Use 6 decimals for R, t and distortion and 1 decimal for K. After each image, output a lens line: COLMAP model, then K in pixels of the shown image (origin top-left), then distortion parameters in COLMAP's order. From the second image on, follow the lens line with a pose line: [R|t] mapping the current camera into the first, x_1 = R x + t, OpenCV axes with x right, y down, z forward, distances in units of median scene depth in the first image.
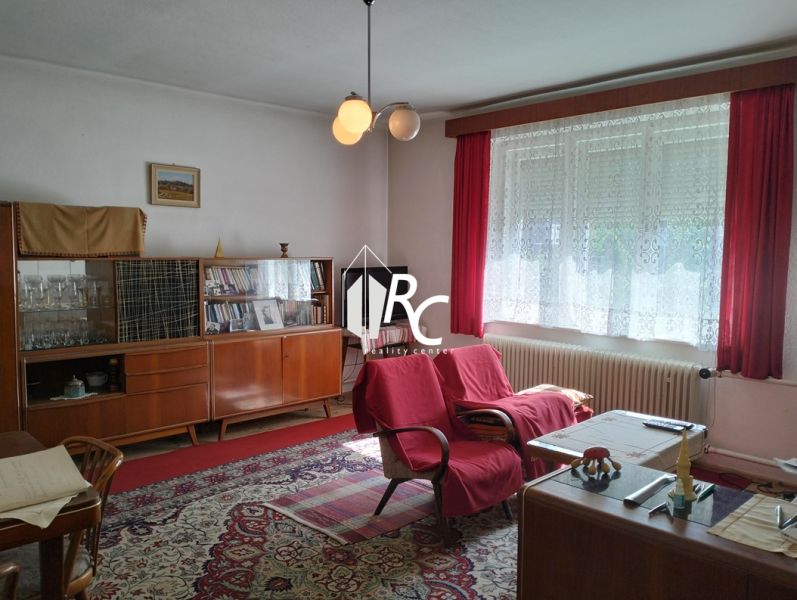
lens RADIAL K [[644.9, 0, 404.1], [0, 644.9, 305.6], [0, 0, 1]] dist [0.007228, -0.018469]
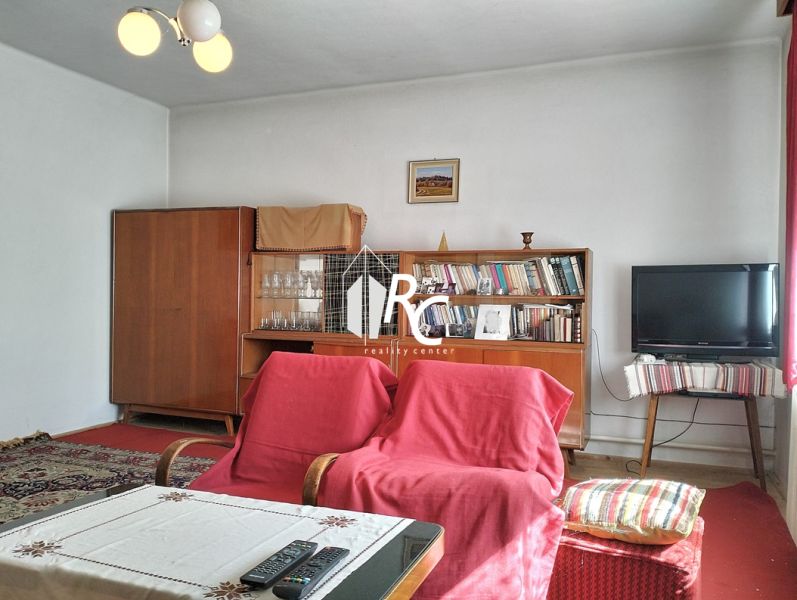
lens RADIAL K [[644.9, 0, 404.6], [0, 644.9, 295.4], [0, 0, 1]] dist [0.007228, -0.018469]
pose [[0.408256, -0.007458, -0.912837, 0.502489], [-0.092096, 0.994528, -0.049315, 0.032798], [0.908210, 0.104202, 0.405336, 0.606058]]
